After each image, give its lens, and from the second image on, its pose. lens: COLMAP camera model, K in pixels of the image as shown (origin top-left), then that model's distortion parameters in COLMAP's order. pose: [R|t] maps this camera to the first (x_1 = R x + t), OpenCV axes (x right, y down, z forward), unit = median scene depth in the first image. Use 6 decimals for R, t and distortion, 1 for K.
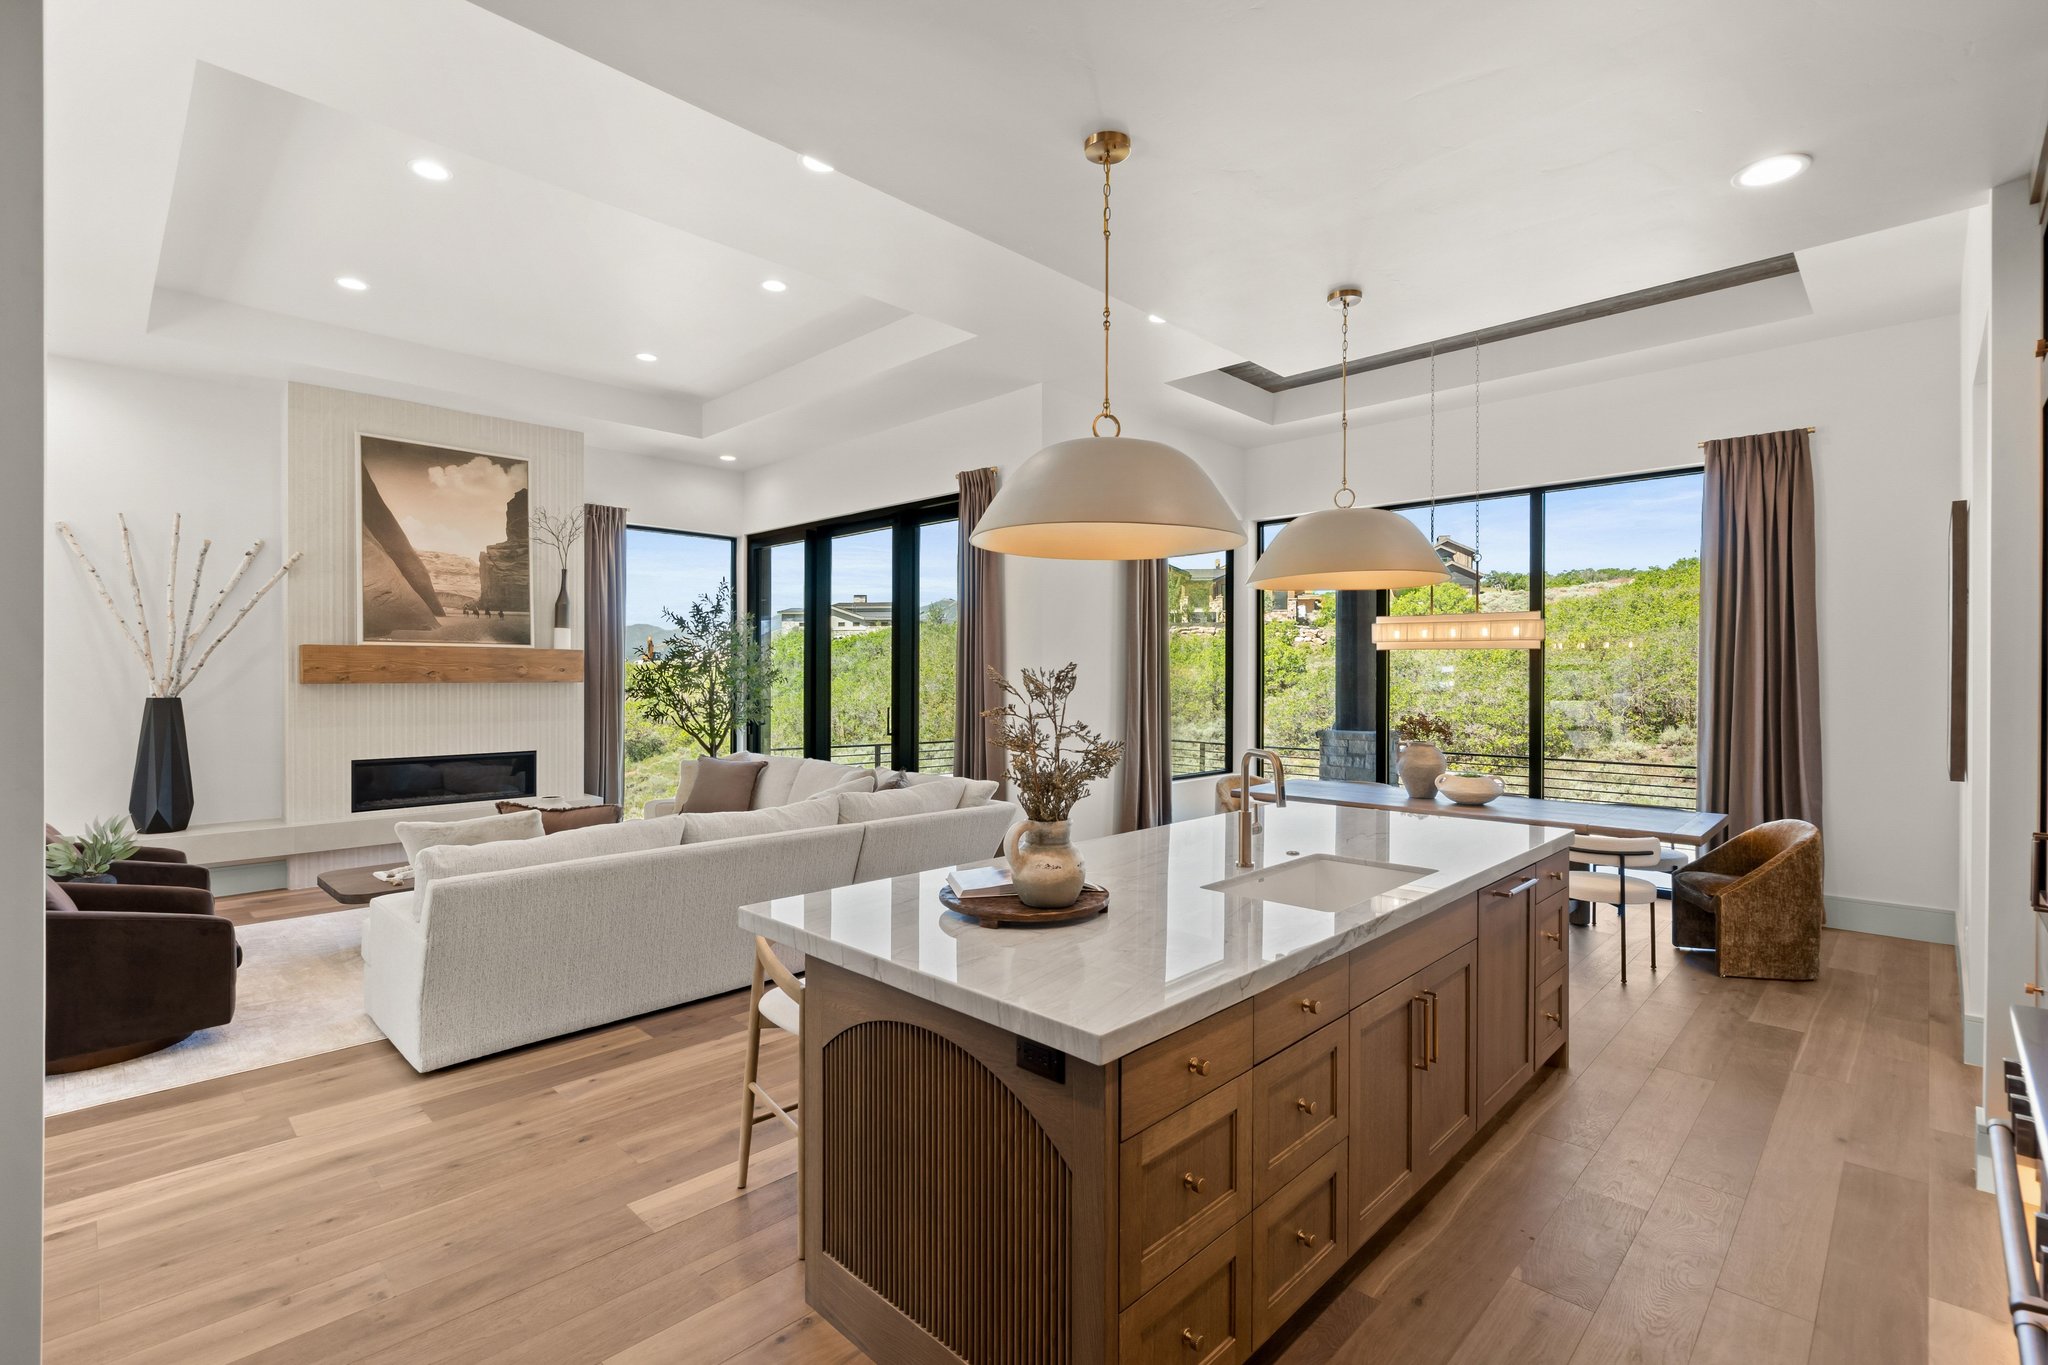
lens RADIAL K [[926.5, 0, 1019.6], [0, 926.5, 681.2], [0, 0, 1]] dist [-0.004731, 0.000777]
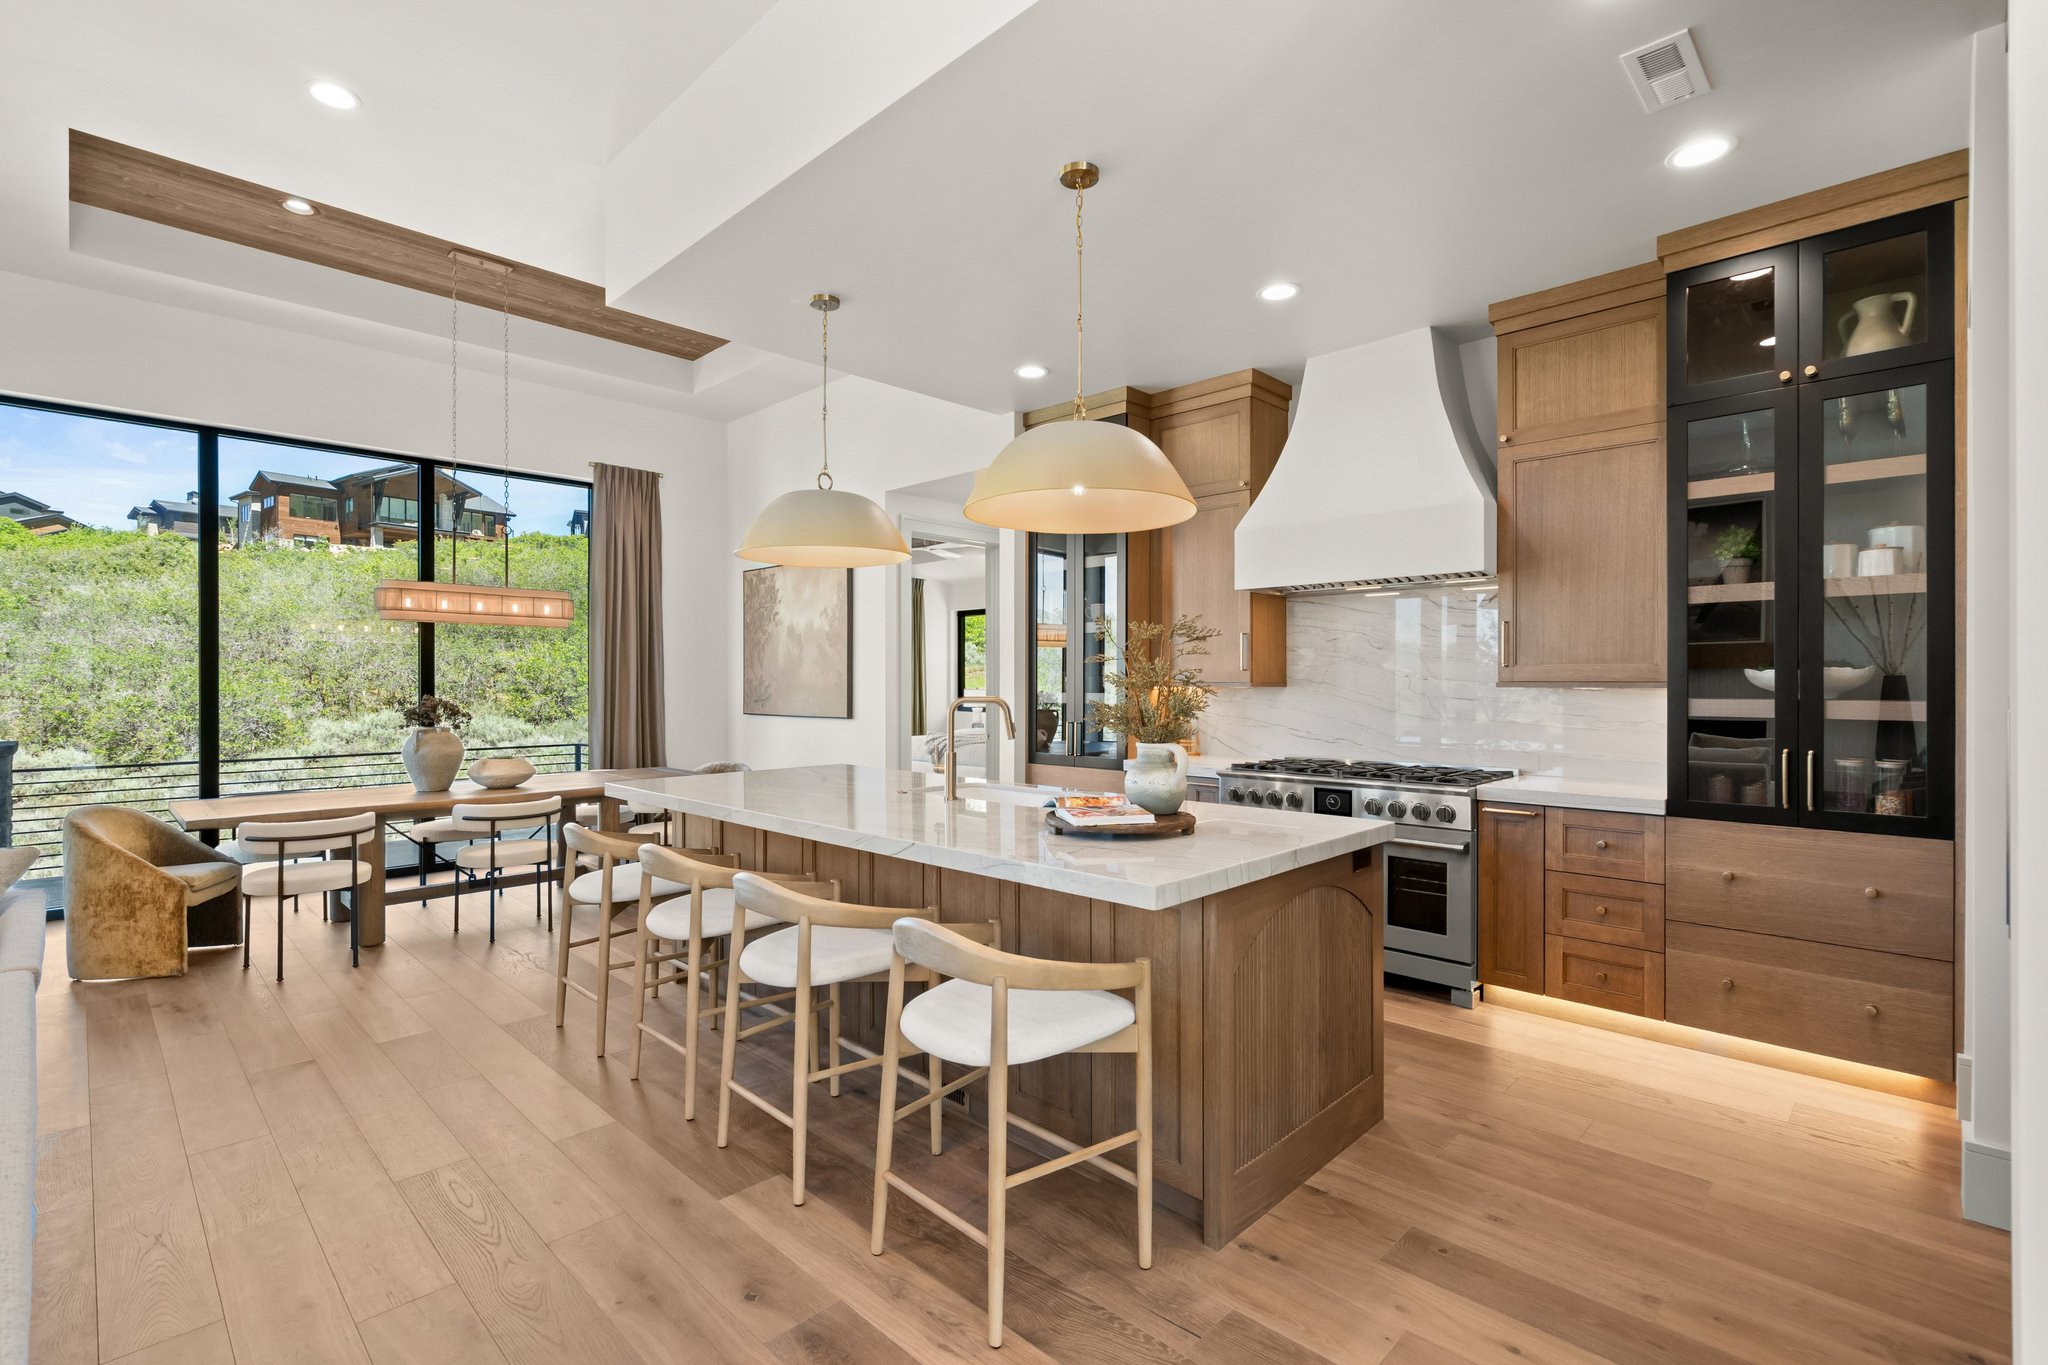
lens RADIAL K [[934.4, 0, 1016.1], [0, 934.4, 680.5], [0, 0, 1]] dist [-0.001517, 0.000267]
pose [[0.003220, -0.001047, 0.999994, -0.370717], [0.008292, 0.999965, 0.001020, 0.020423], [-0.999960, 0.008289, 0.003228, 0.367585]]
